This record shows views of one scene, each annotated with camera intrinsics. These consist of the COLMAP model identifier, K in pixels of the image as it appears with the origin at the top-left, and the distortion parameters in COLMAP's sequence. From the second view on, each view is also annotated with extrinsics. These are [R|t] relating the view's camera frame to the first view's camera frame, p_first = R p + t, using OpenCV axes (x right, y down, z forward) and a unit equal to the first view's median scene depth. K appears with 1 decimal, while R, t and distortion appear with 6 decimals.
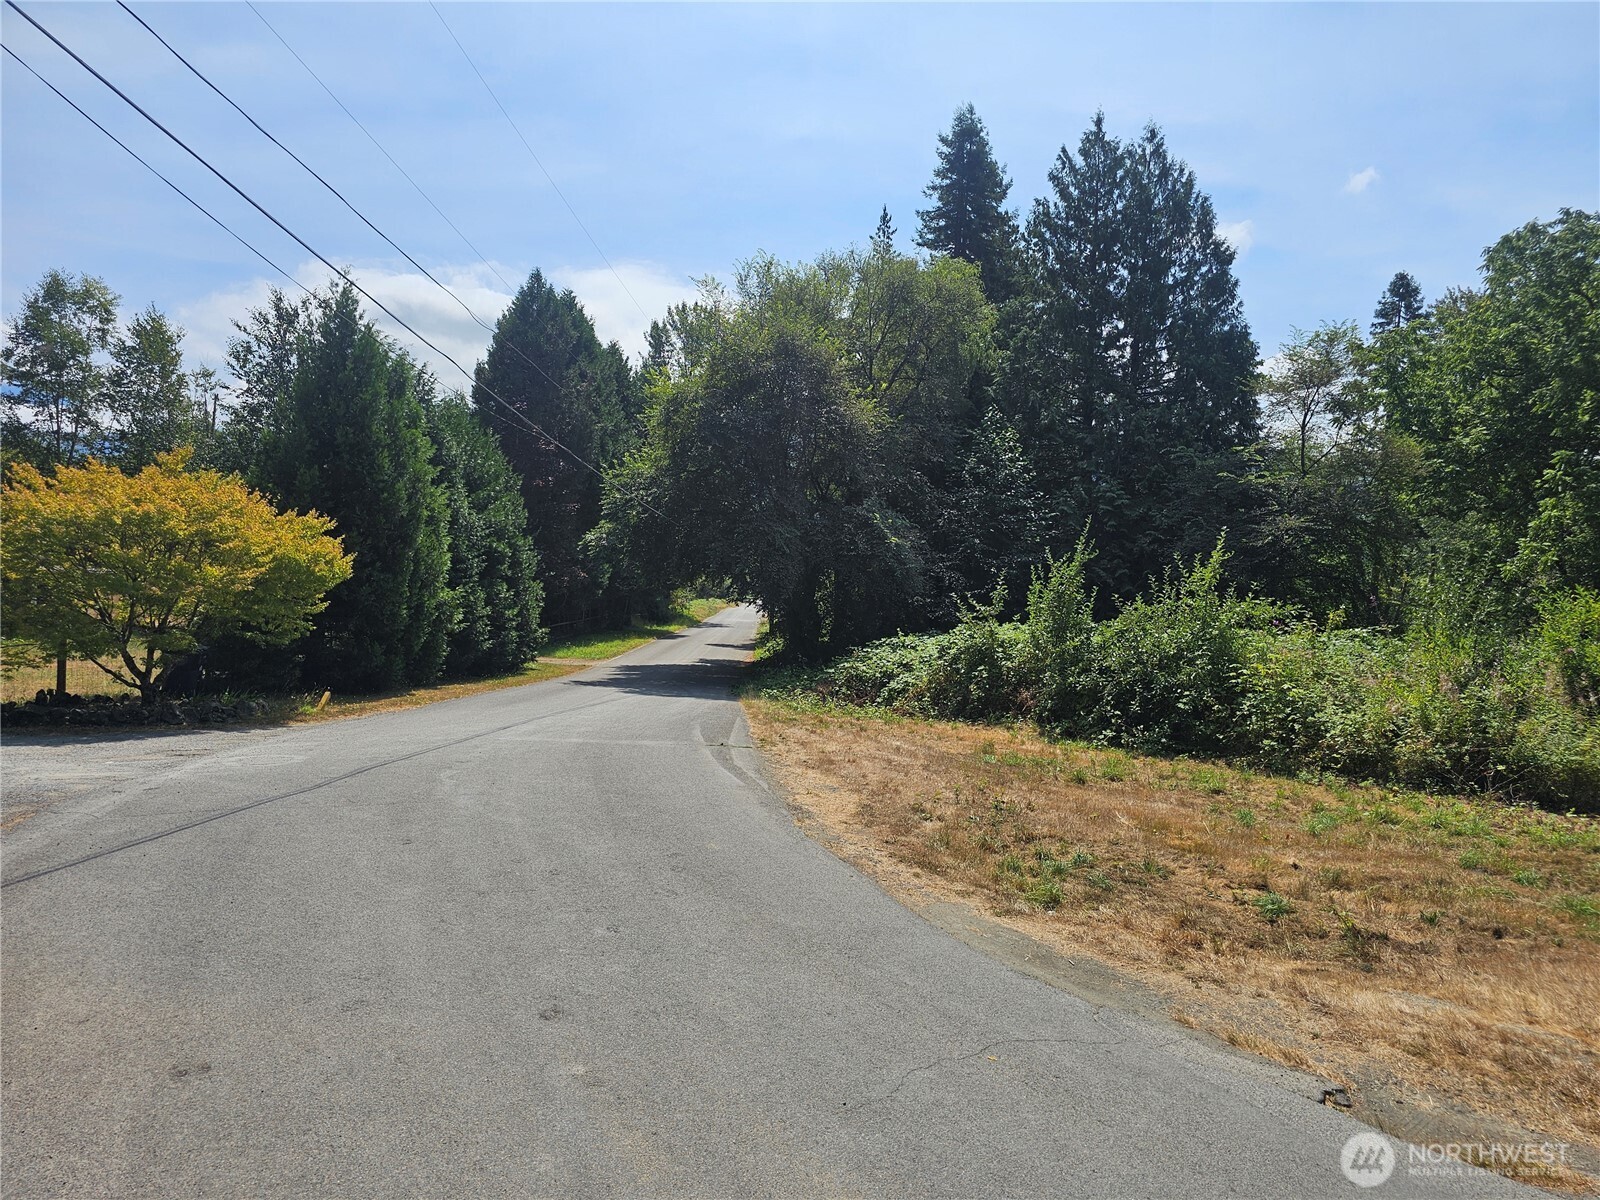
lens RADIAL K [[1058.5, 0, 817.9], [0, 1058.5, 625.2], [0, 0, 1]] dist [0.043530, -0.033289]
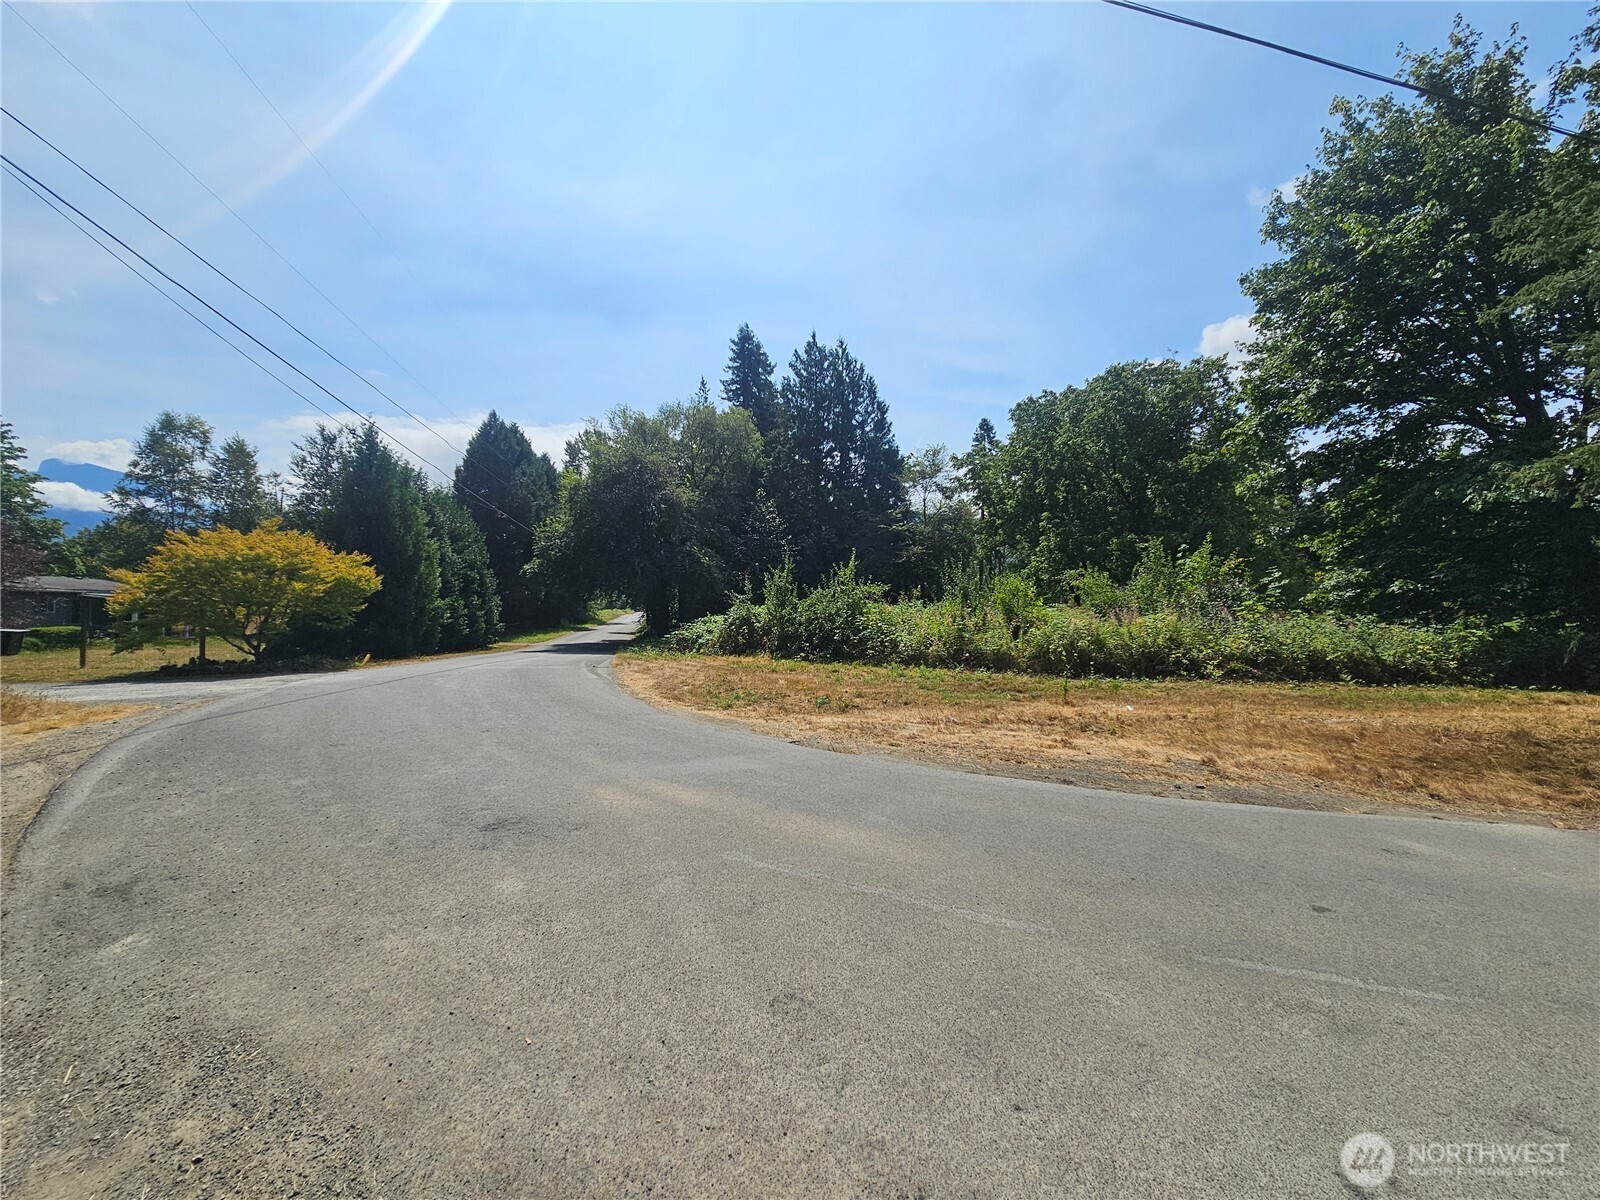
lens RADIAL K [[643.3, 0, 796.8], [0, 643.3, 606.5], [0, 0, 1]] dist [-0.009127, 0.000089]
pose [[0.984693, -0.039065, 0.169866, 0.035590], [0.043160, 0.998858, -0.020483, 0.020551], [-0.168872, 0.027501, 0.985254, -0.096097]]
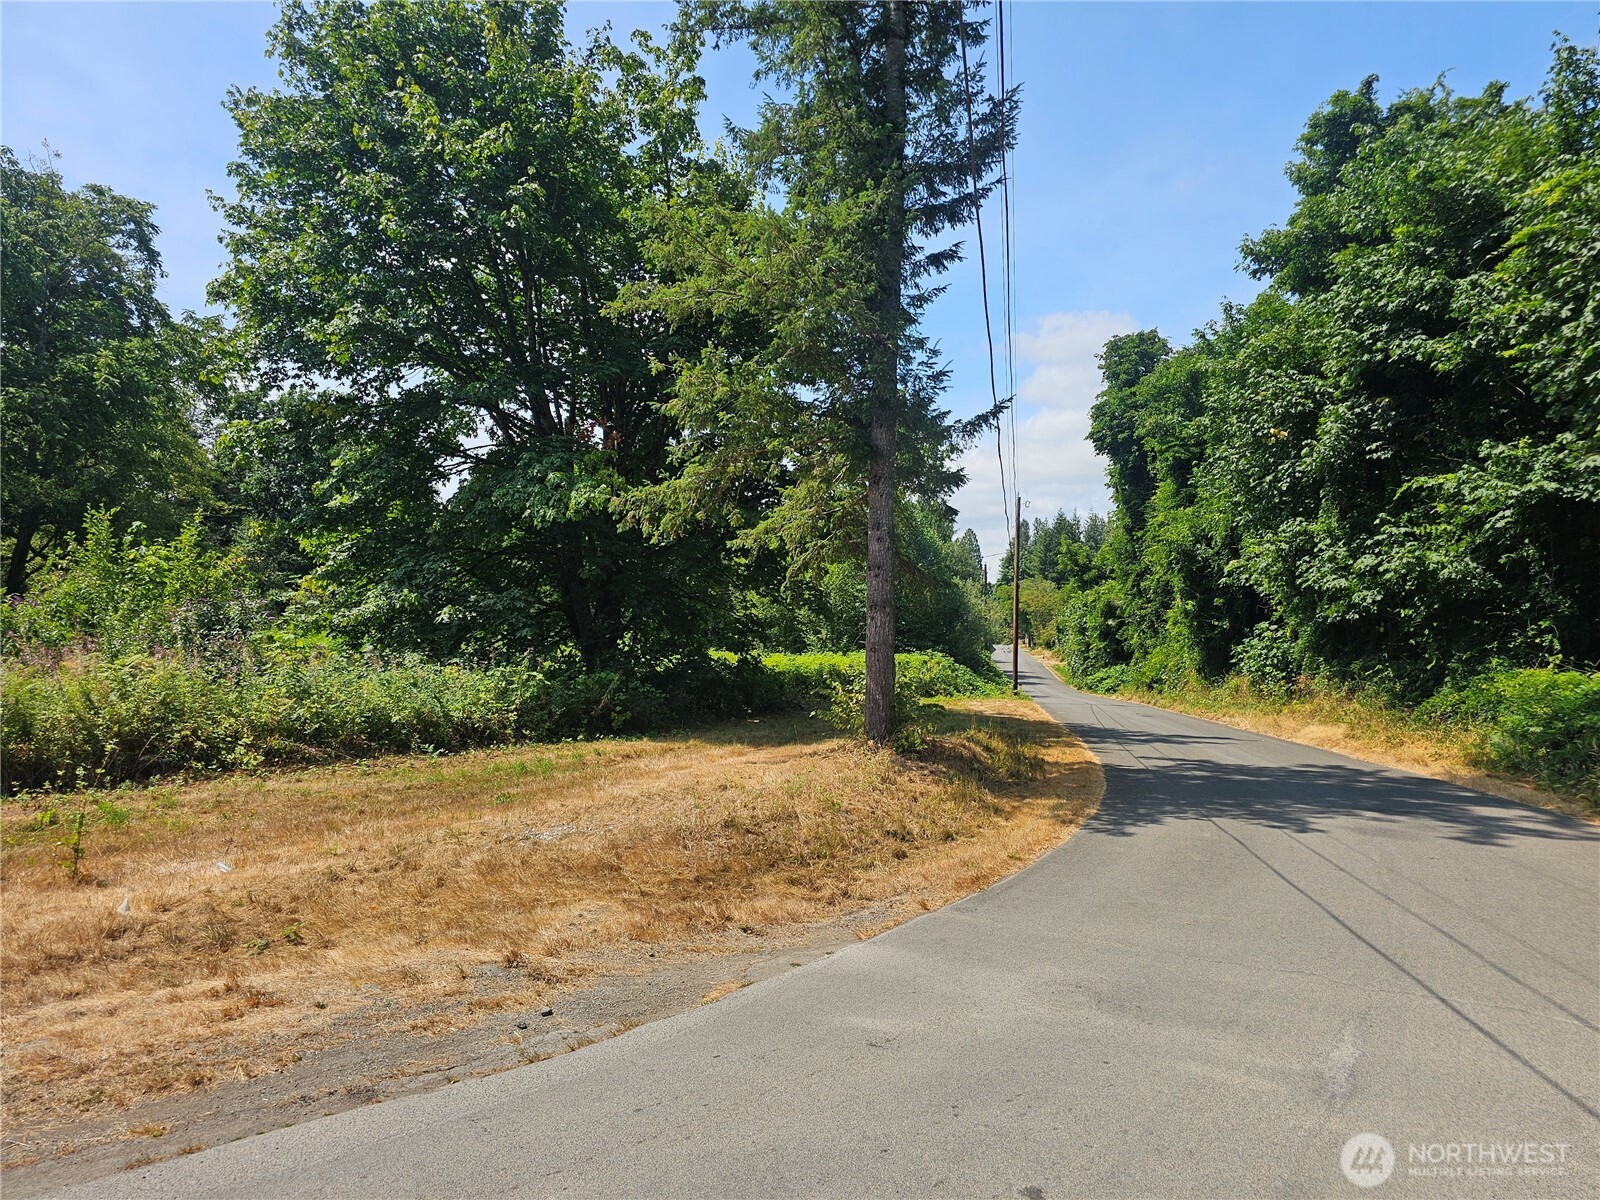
lens RADIAL K [[1059.1, 0, 818.0], [0, 1059.1, 599.3], [0, 0, 1]] dist [0.043793, -0.032996]
pose [[0.181925, -0.013307, 0.983222, 0.007771], [0.007801, 0.999896, 0.012089, -0.000040], [-0.983281, 0.005471, 0.182010, -0.007644]]
